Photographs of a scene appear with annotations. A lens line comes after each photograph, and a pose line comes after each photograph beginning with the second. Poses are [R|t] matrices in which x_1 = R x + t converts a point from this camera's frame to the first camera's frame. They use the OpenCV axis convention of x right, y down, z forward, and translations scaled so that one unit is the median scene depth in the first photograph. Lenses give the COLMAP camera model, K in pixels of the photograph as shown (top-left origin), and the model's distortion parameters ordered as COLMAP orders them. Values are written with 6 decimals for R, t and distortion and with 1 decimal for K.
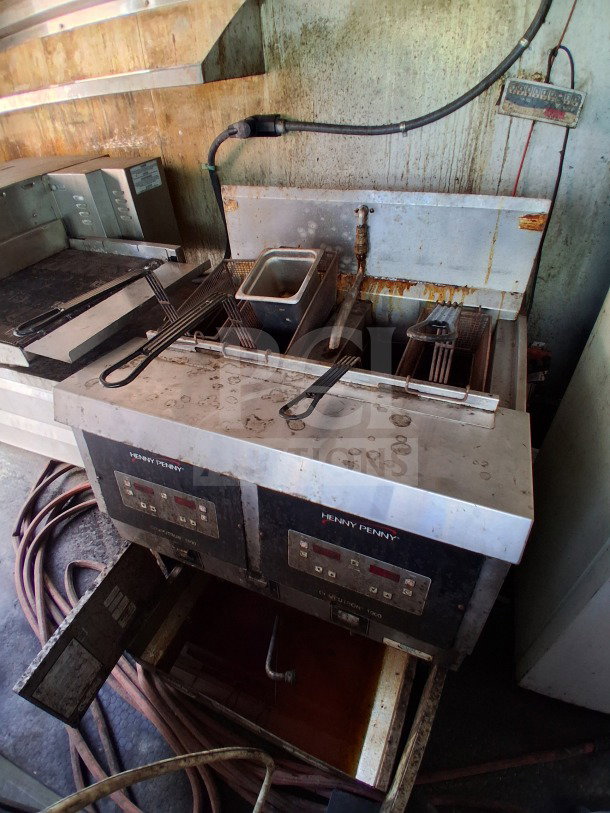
lens RADIAL K [[404.2, 0, 305.0], [0, 404.2, 406.5], [0, 0, 1]] dist [-0.017787, -0.031428]
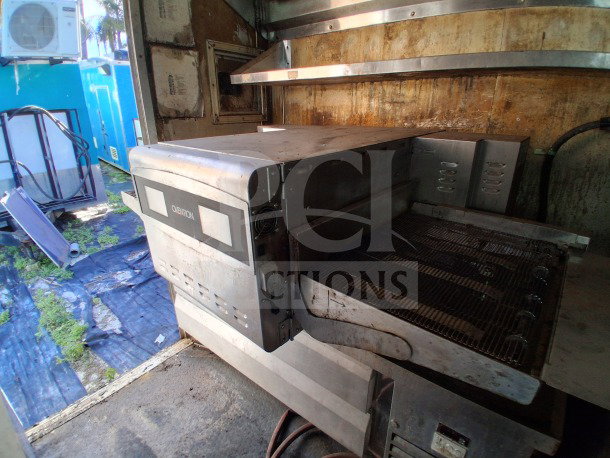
lens RADIAL K [[303.3, 0, 305.0], [0, 303.3, 229.0], [0, 0, 1]] dist [-0.017787, -0.031428]
pose [[0.953335, 0.147615, -0.263367, -0.666616], [-0.219897, 0.937218, -0.270681, -0.116199], [0.206876, 0.315963, 0.925942, 0.309749]]
